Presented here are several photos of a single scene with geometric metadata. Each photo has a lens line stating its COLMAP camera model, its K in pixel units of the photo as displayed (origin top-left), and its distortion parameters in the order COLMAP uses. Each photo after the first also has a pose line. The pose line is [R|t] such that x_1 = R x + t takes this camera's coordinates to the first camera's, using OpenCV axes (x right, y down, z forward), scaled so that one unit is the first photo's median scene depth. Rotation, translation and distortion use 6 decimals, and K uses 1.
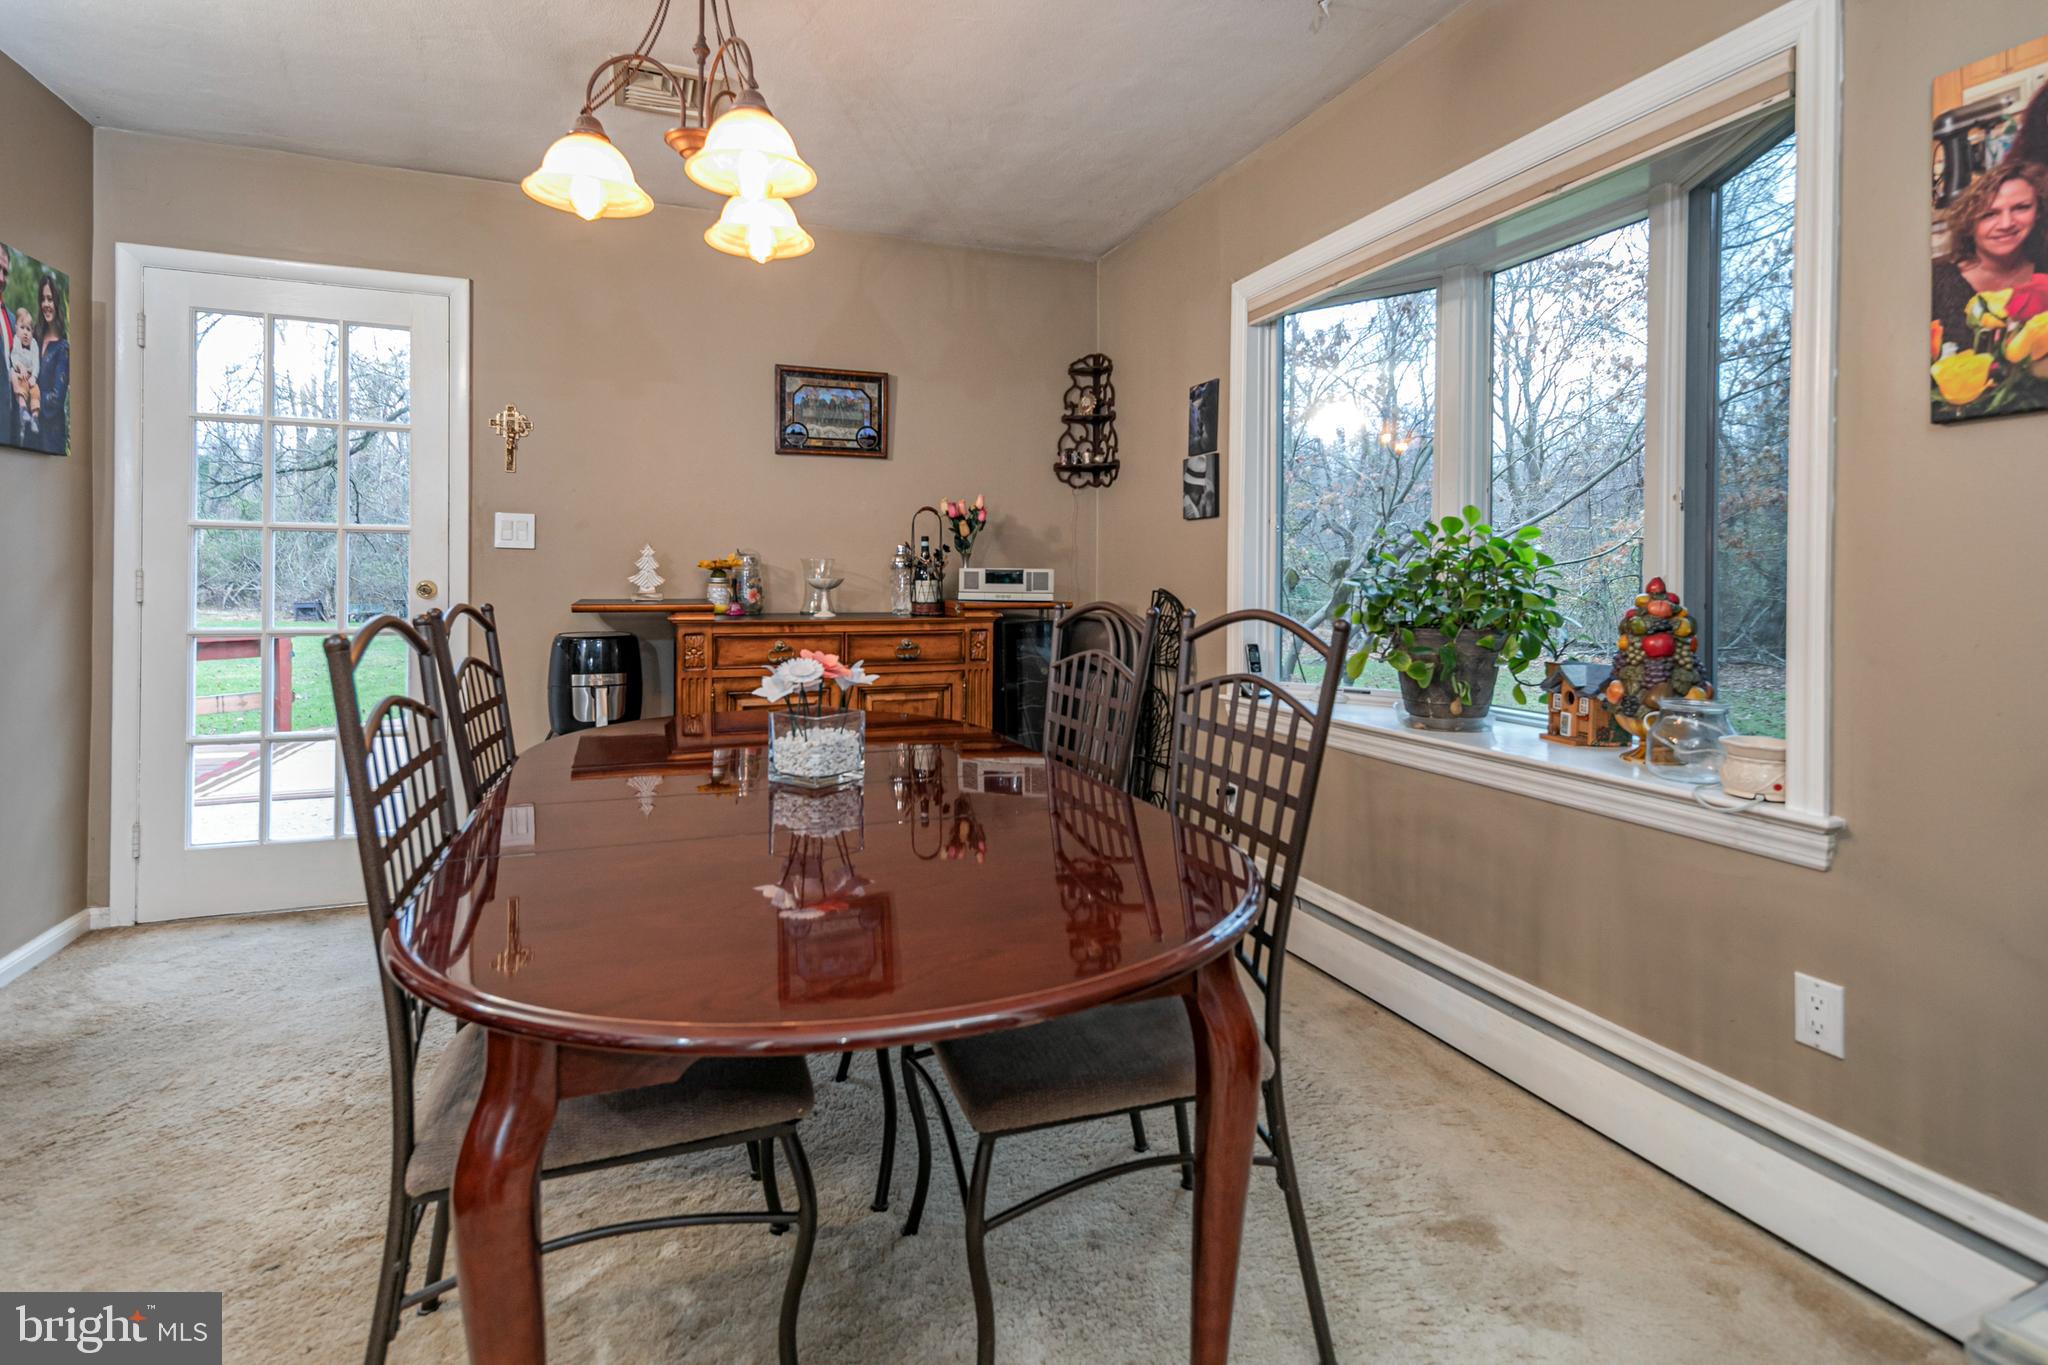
lens RADIAL K [[996.7, 0, 1010.0], [0, 996.7, 609.7], [0, 0, 1]] dist [-0.001630, -0.000248]
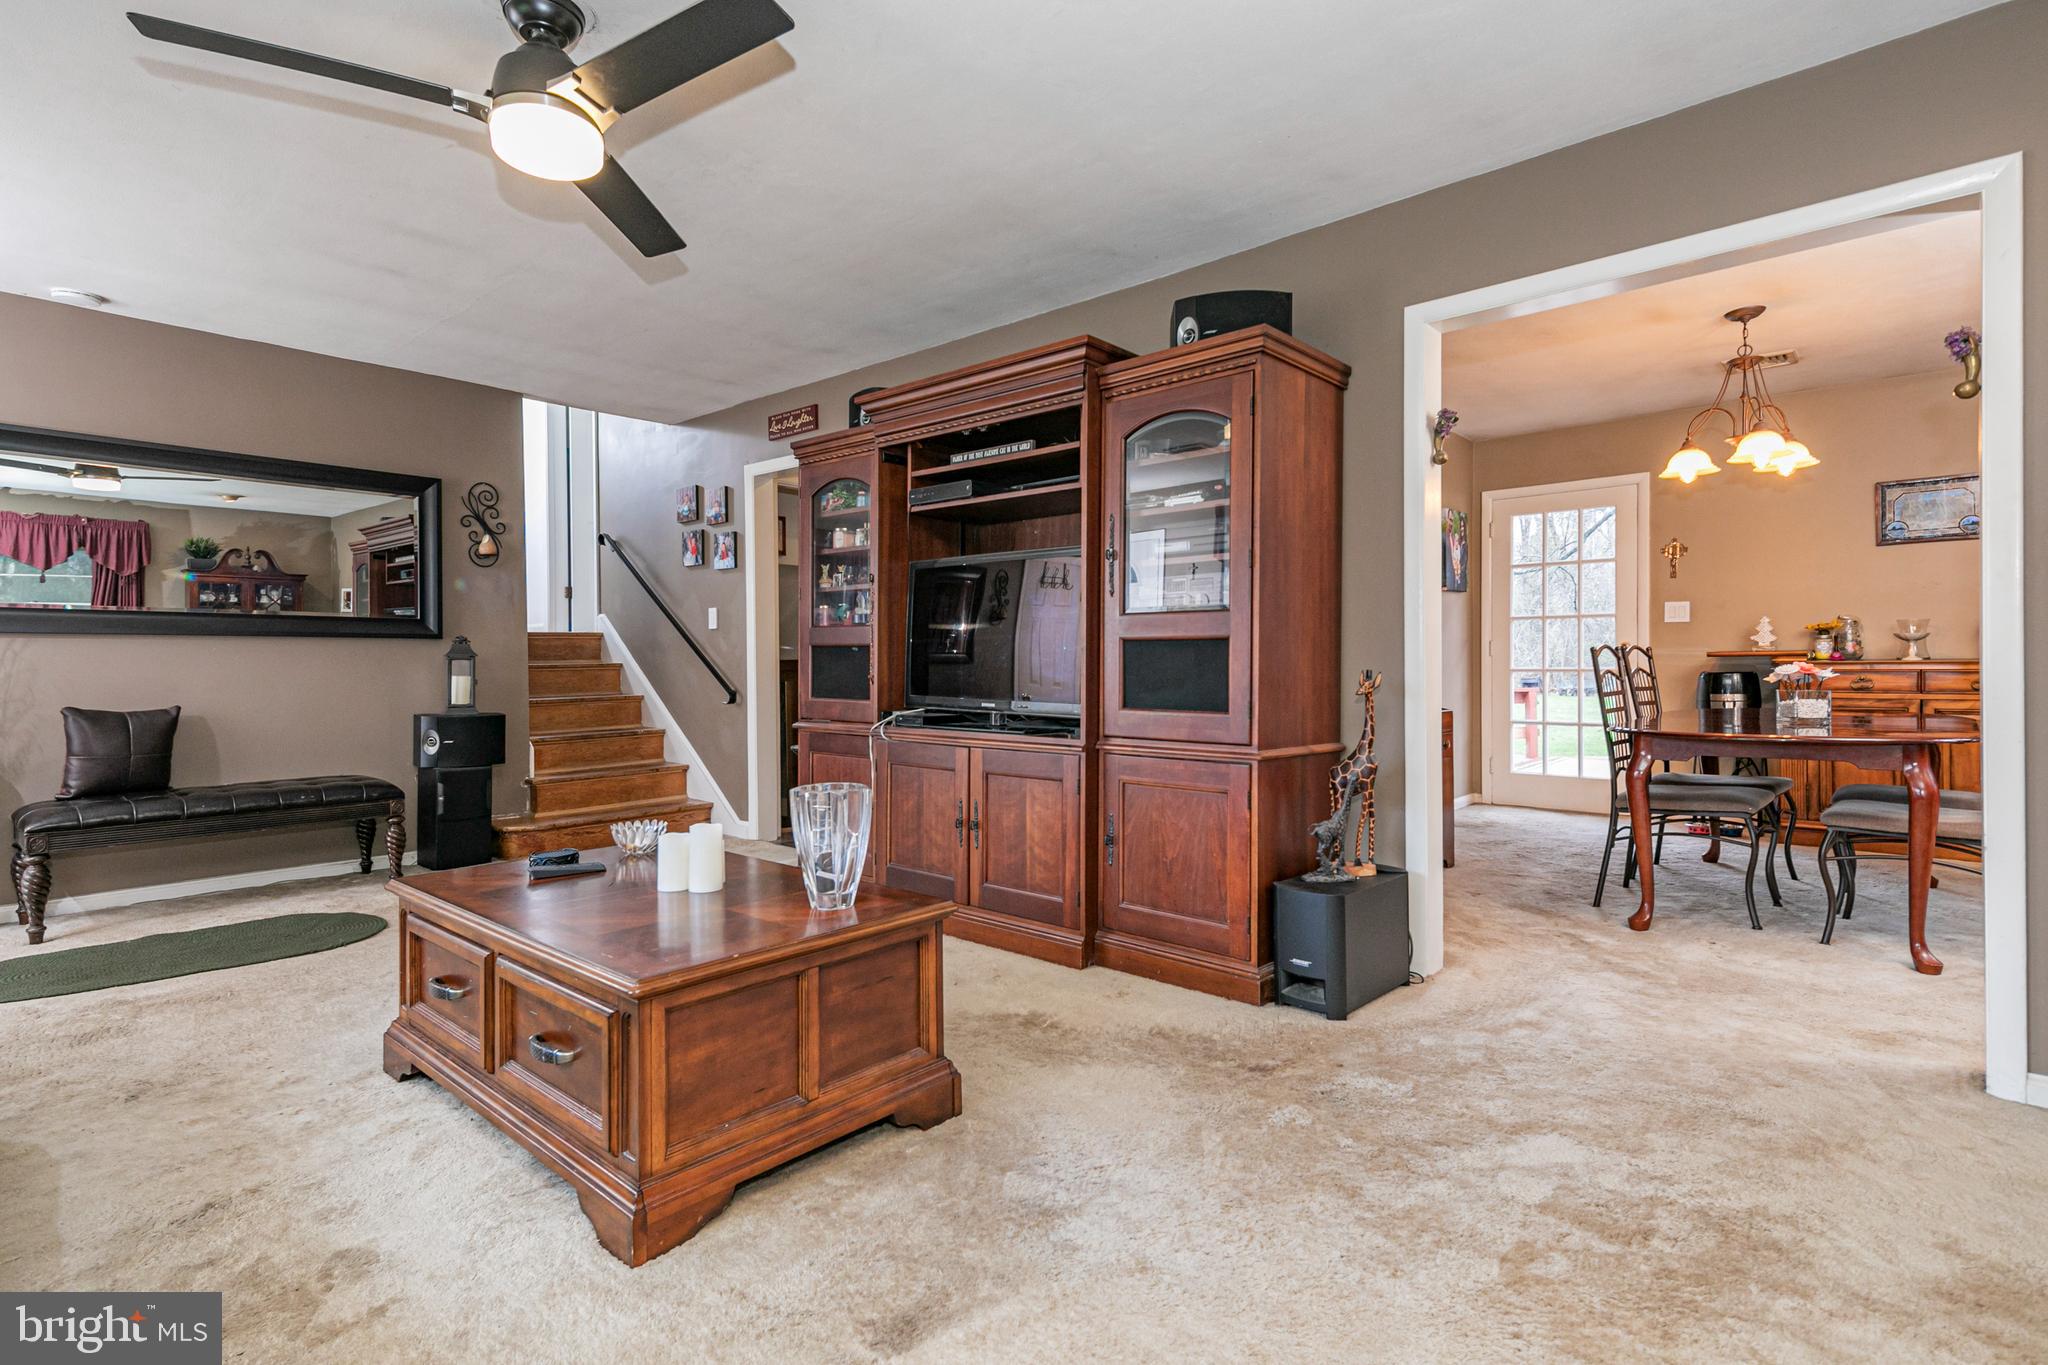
lens RADIAL K [[987.5, 0, 1024.0], [0, 987.5, 682.5], [0, 0, 1]] dist [0.002416, 0.000352]
pose [[0.469412, 0.001061, -0.882979, 0.509289], [-0.008815, 0.999955, -0.003485, 0.061065], [0.882935, 0.009419, 0.469400, -0.840517]]
